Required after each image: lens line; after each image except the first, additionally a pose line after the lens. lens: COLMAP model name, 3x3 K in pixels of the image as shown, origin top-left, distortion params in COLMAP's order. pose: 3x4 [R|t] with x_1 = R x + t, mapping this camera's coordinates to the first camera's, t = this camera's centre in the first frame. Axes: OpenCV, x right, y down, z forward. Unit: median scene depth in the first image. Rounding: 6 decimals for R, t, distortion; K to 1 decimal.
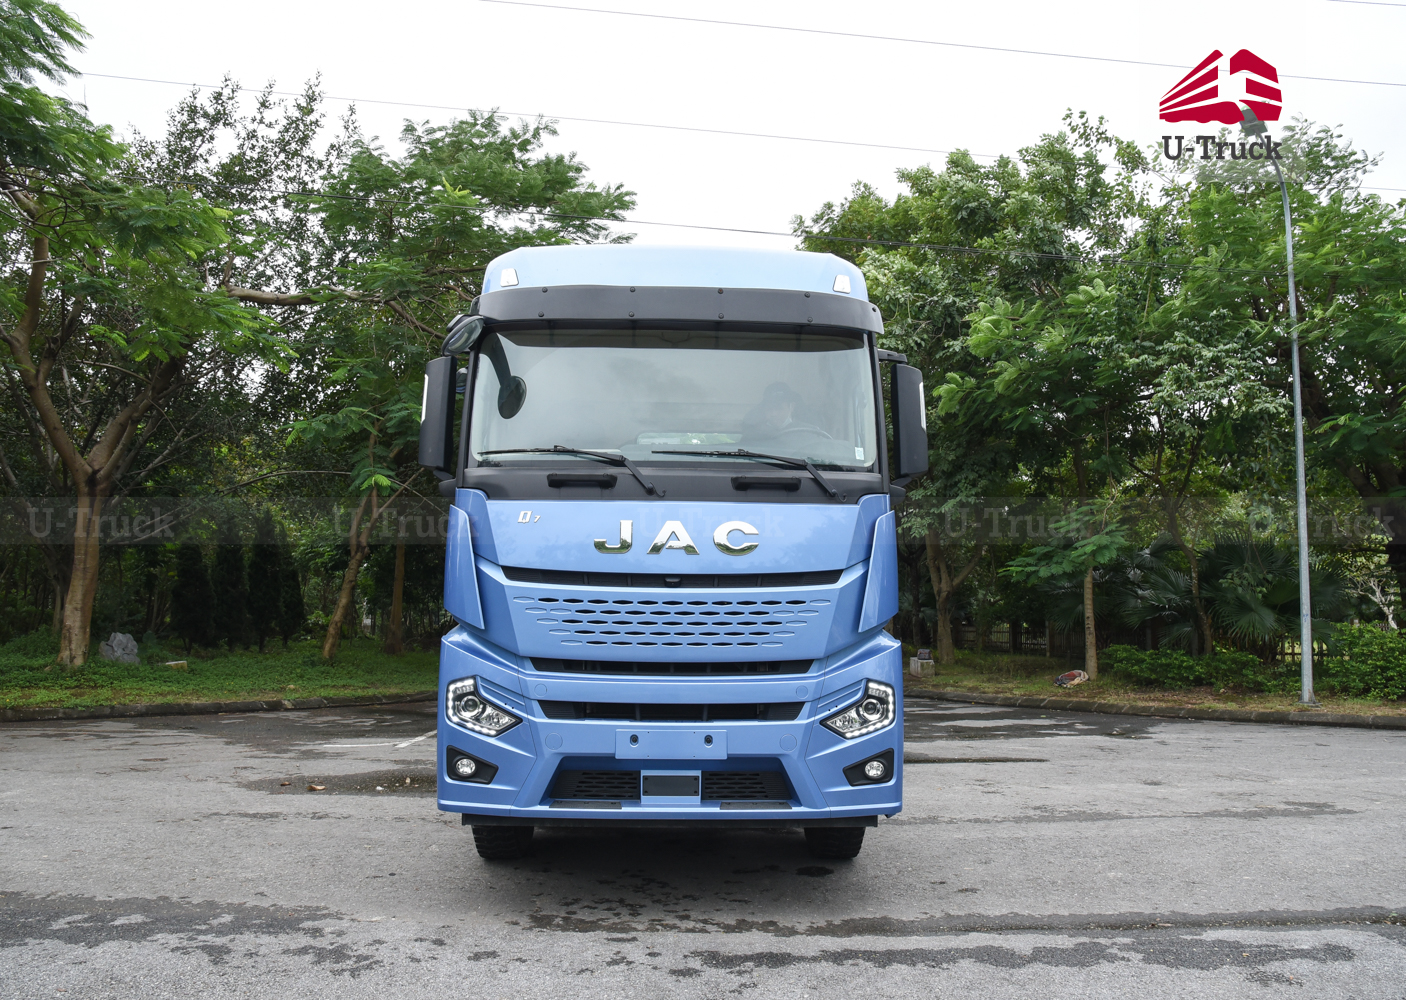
lens RADIAL K [[999.7, 0, 702.6], [0, 999.7, 492.5], [0, 0, 1]] dist [-0.122283, 0.071688]
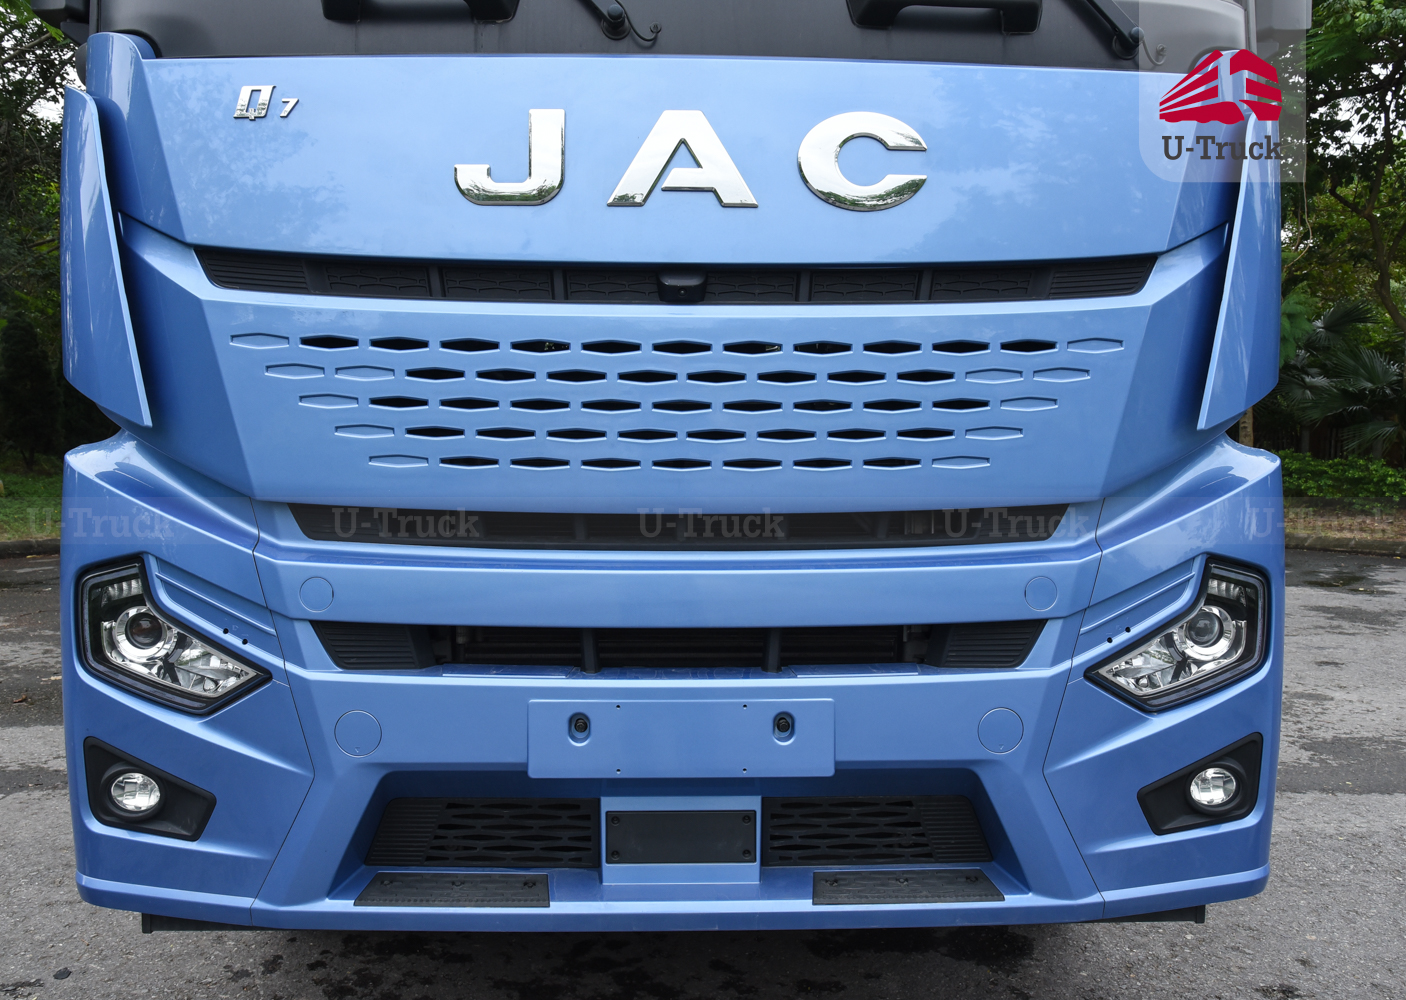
lens RADIAL K [[1180.9, 0, 700.1], [0, 1180.9, 487.6], [0, 0, 1]] dist [-0.066989, 0.081823]
pose [[0.999980, -0.004401, -0.004589, -0.021509], [0.005174, 0.982759, 0.184818, 0.080792], [0.003697, -0.184838, 0.982762, 0.569980]]
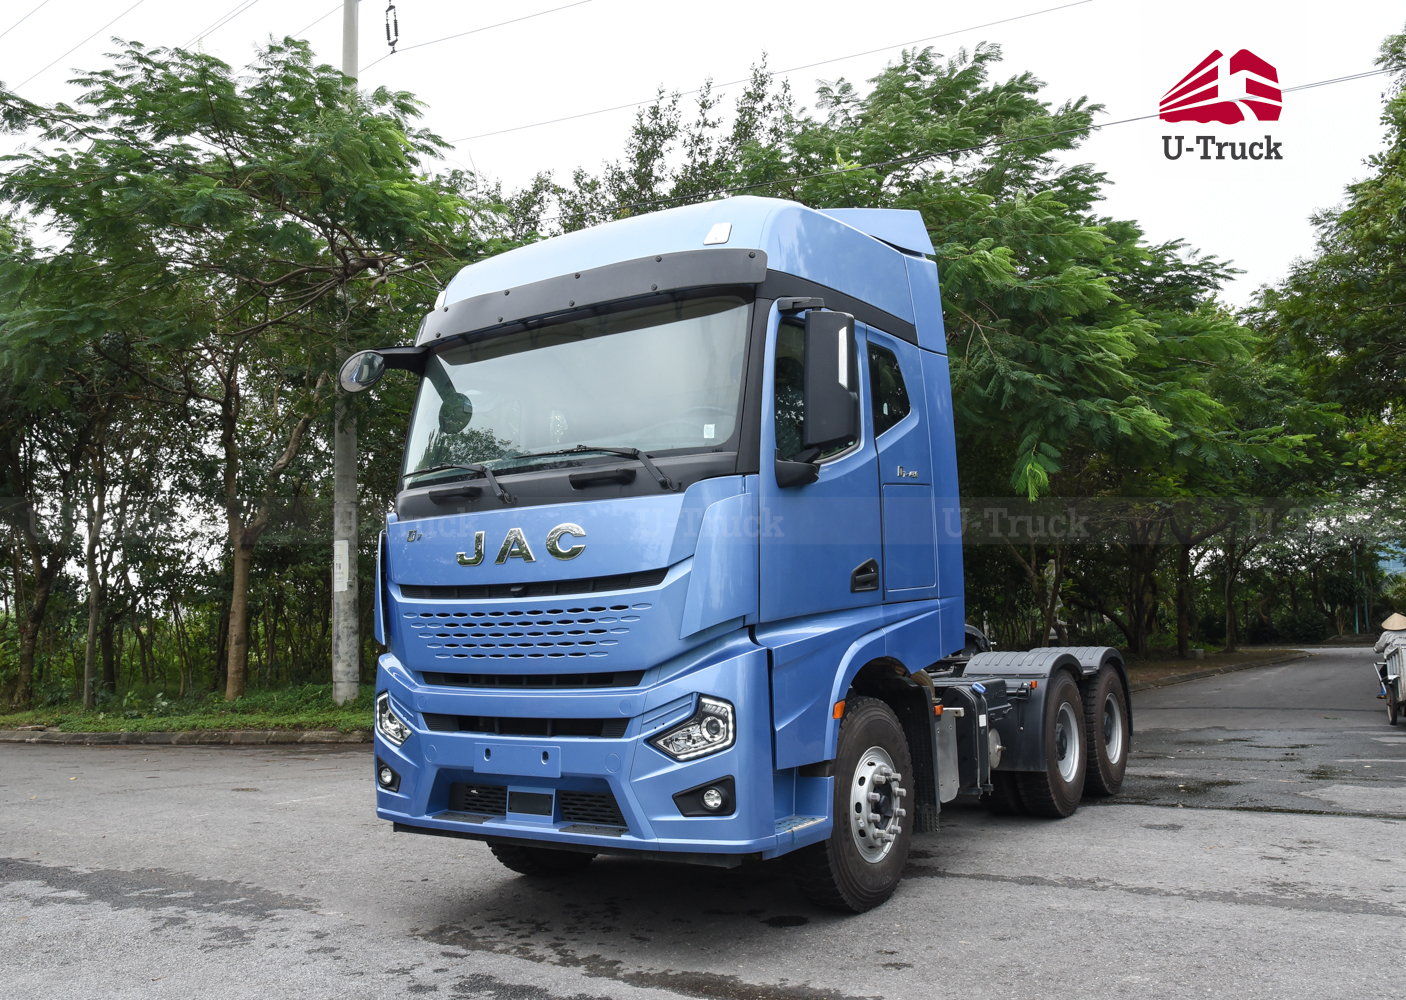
lens RADIAL K [[1160.1, 0, 712.0], [0, 1160.1, 498.5], [0, 0, 1]] dist [-0.071893, 0.086901]
pose [[0.824466, -0.091637, -0.558443, 0.747502], [0.098600, 0.994970, -0.017699, 0.038198], [0.557256, -0.040470, 0.829354, 0.177618]]
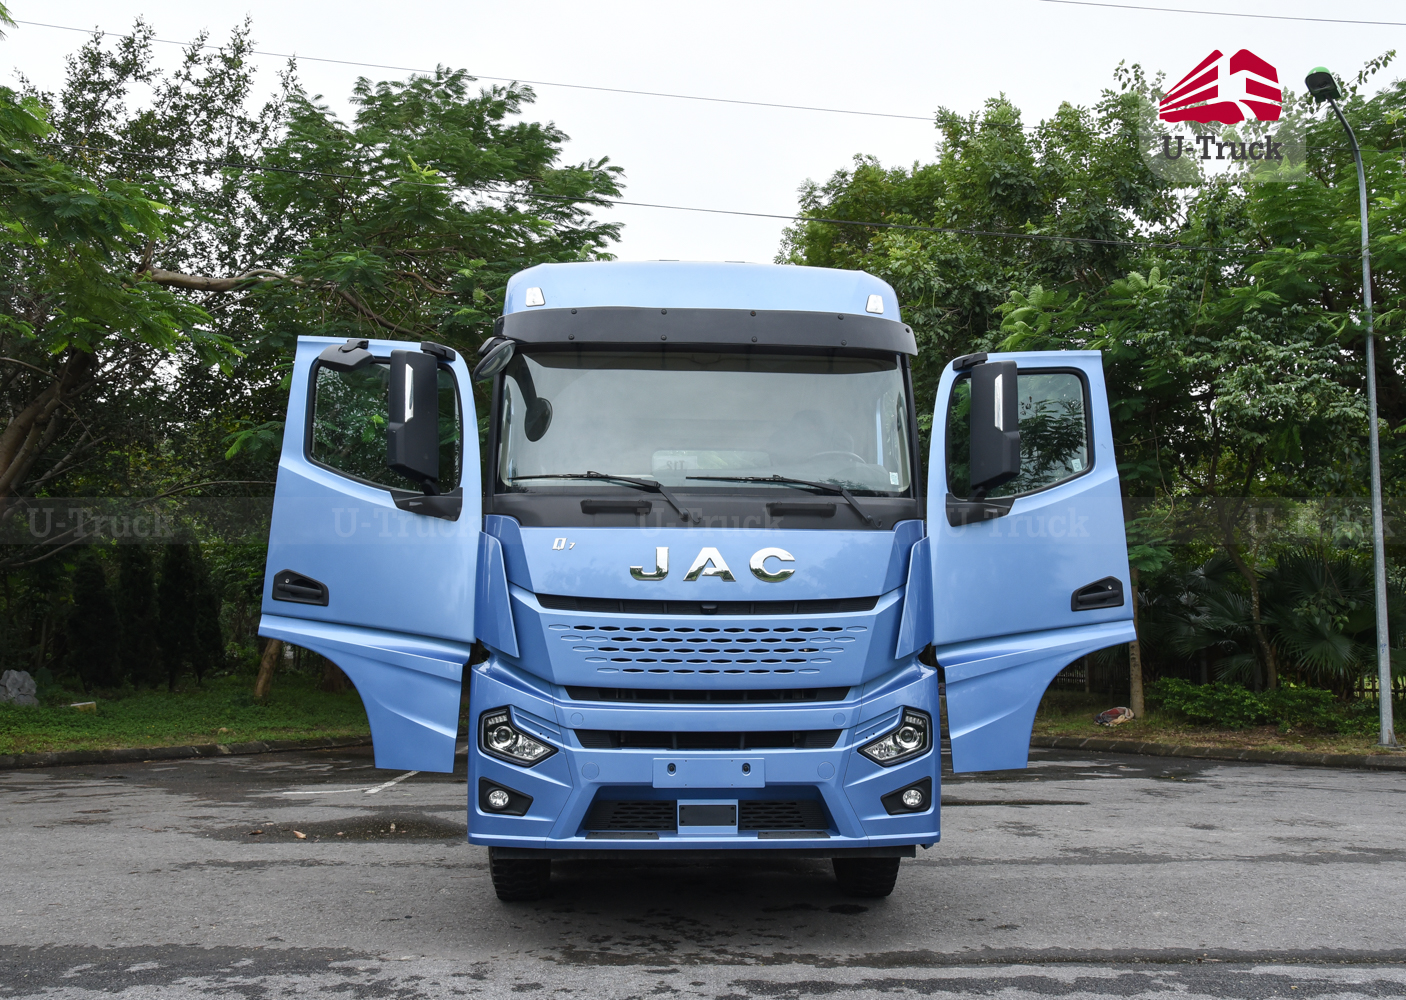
lens RADIAL K [[1180.9, 0, 700.1], [0, 1180.9, 487.6], [0, 0, 1]] dist [-0.066989, 0.081823]
pose [[0.999813, -0.000648, 0.019347, -0.060586], [0.000847, 0.999947, -0.010296, -0.019107], [-0.019339, 0.010311, 0.999760, -0.175232]]
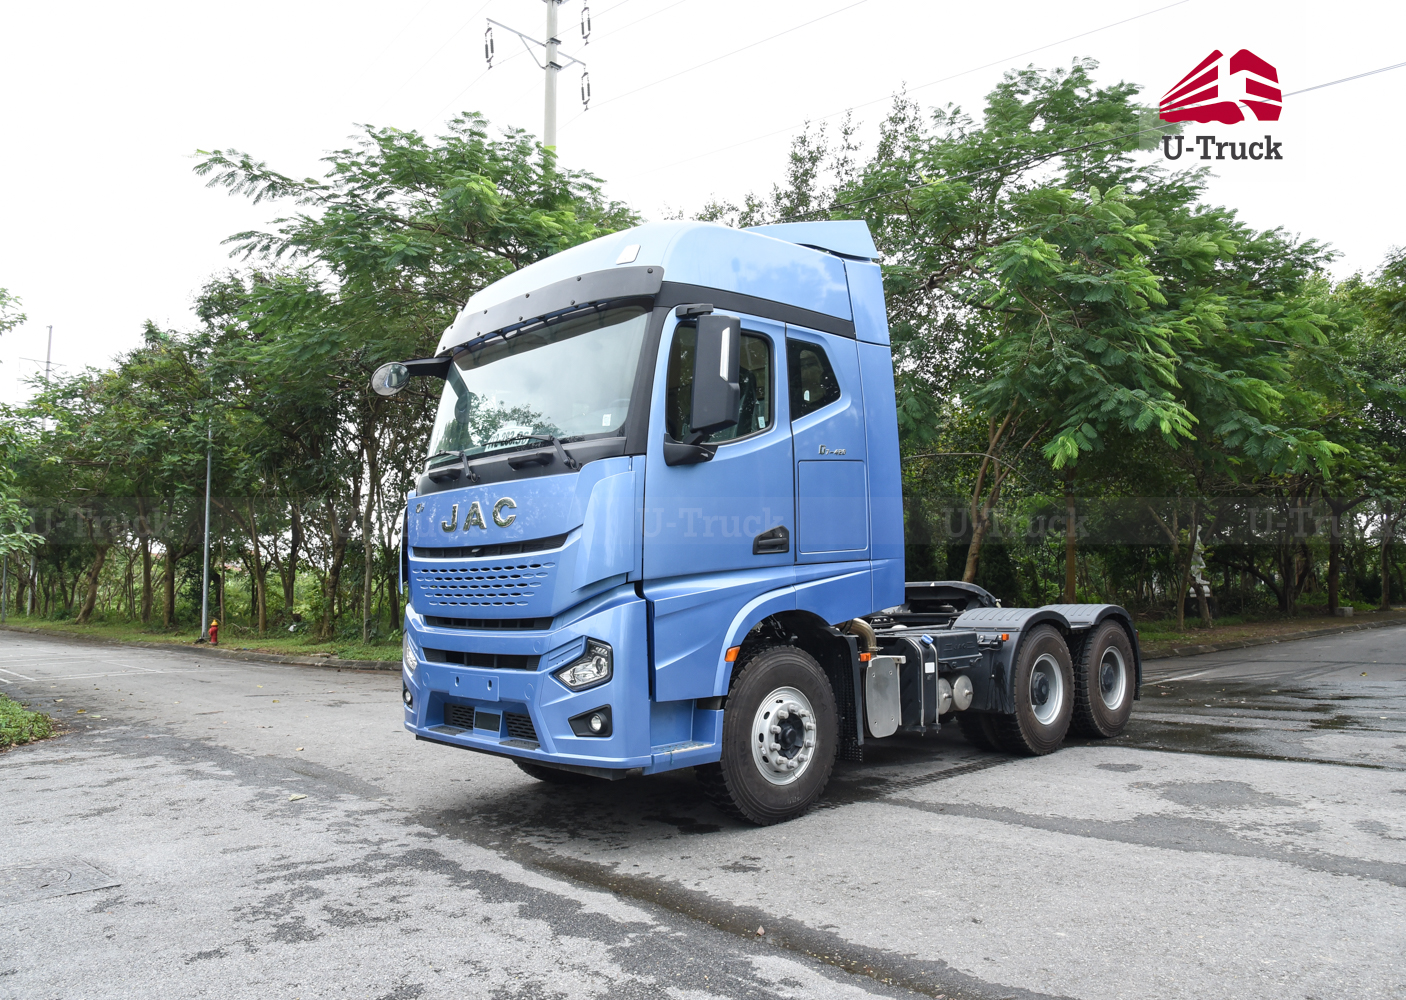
lens RADIAL K [[999.7, 0, 702.6], [0, 999.7, 492.5], [0, 0, 1]] dist [-0.122283, 0.071688]
pose [[0.683594, -0.087515, -0.724597, 1.016780], [0.105615, 0.994197, -0.020438, 0.070582], [0.722181, -0.062557, 0.688870, 0.369860]]
